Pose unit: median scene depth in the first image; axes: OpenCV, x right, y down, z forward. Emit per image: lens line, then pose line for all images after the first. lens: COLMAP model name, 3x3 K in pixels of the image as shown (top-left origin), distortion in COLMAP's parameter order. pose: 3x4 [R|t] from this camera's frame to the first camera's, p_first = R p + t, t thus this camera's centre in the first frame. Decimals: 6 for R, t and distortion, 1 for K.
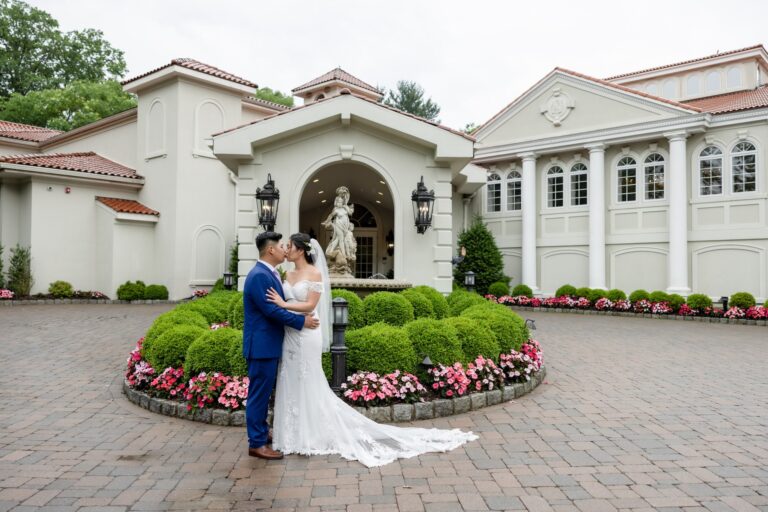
lens RADIAL K [[600.6, 0, 384.0], [0, 600.6, 256.0], [0, 0, 1]] dist [0.007326, 0.004348]
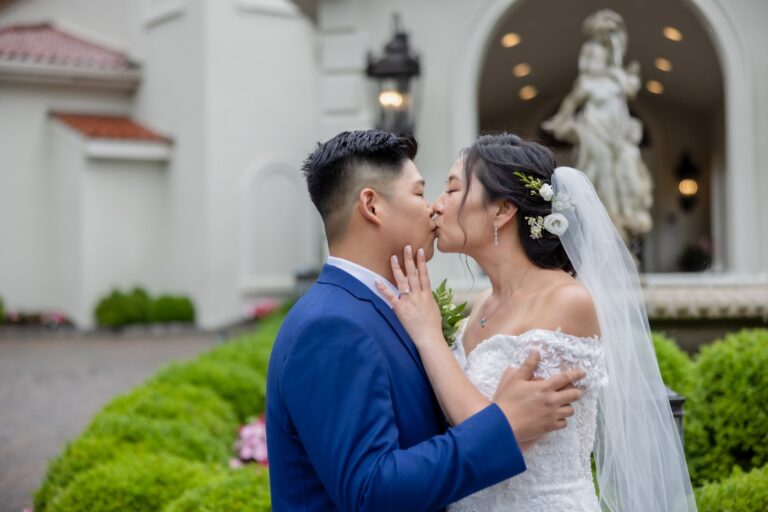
lens RADIAL K [[1331.8, 0, 384.0], [0, 1331.8, 256.0], [0, 0, 1]] dist [-0.047567, -0.098300]
pose [[0.977759, -0.029664, -0.207624, -0.027589], [0.035486, 0.999073, 0.024373, -0.001475], [0.206708, -0.031199, 0.977905, 0.173347]]
